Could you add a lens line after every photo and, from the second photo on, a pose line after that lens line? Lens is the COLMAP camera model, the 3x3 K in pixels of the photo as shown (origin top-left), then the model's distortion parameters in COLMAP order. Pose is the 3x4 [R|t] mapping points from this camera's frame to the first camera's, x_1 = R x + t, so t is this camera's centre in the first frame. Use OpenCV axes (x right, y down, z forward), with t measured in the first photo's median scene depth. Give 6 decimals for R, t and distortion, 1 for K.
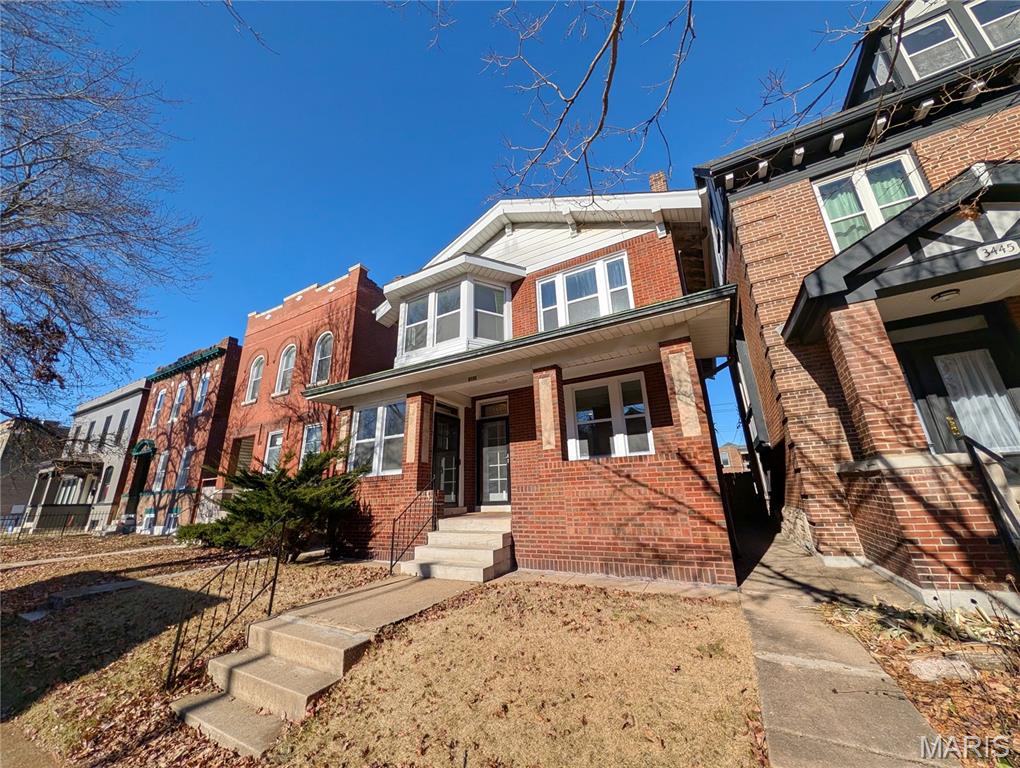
lens RADIAL K [[369.0, 0, 510.0], [0, 369.0, 384.0], [0, 0, 1]] dist [-0.000473, 0.000023]
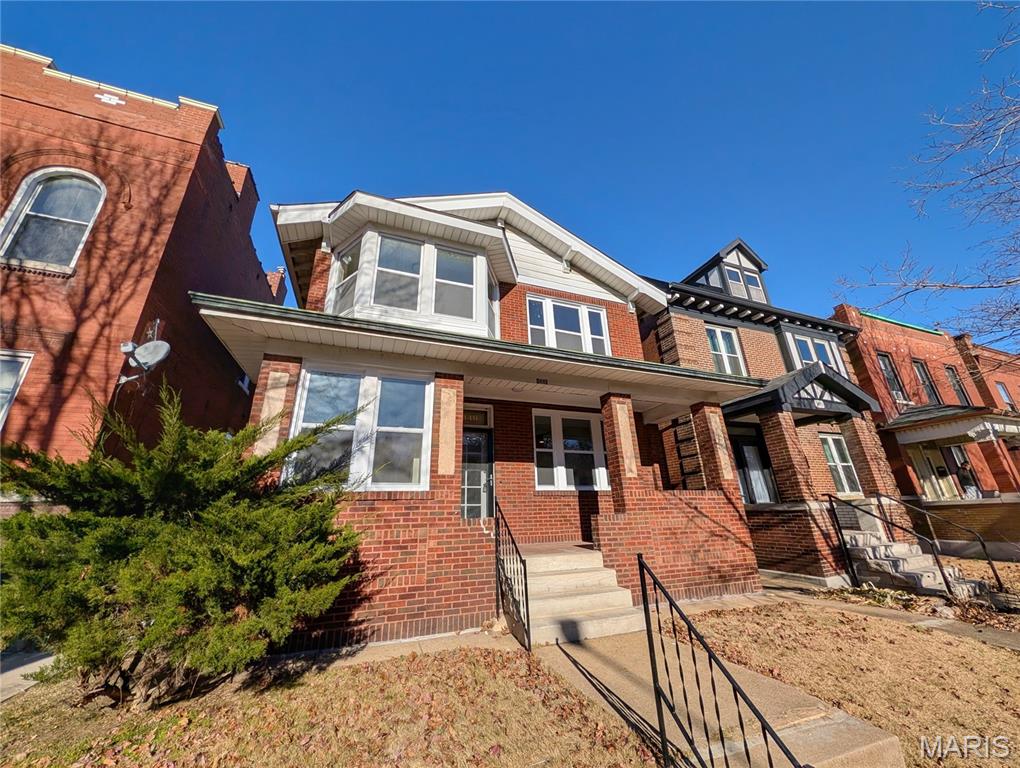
lens RADIAL K [[369.0, 0, 510.0], [0, 369.0, 384.0], [0, 0, 1]] dist [-0.000473, 0.000023]
pose [[0.647540, 0.273036, 0.711438, -0.858422], [-0.218917, 0.960905, -0.169521, 0.172117], [-0.729909, -0.045974, 0.681996, 0.562018]]
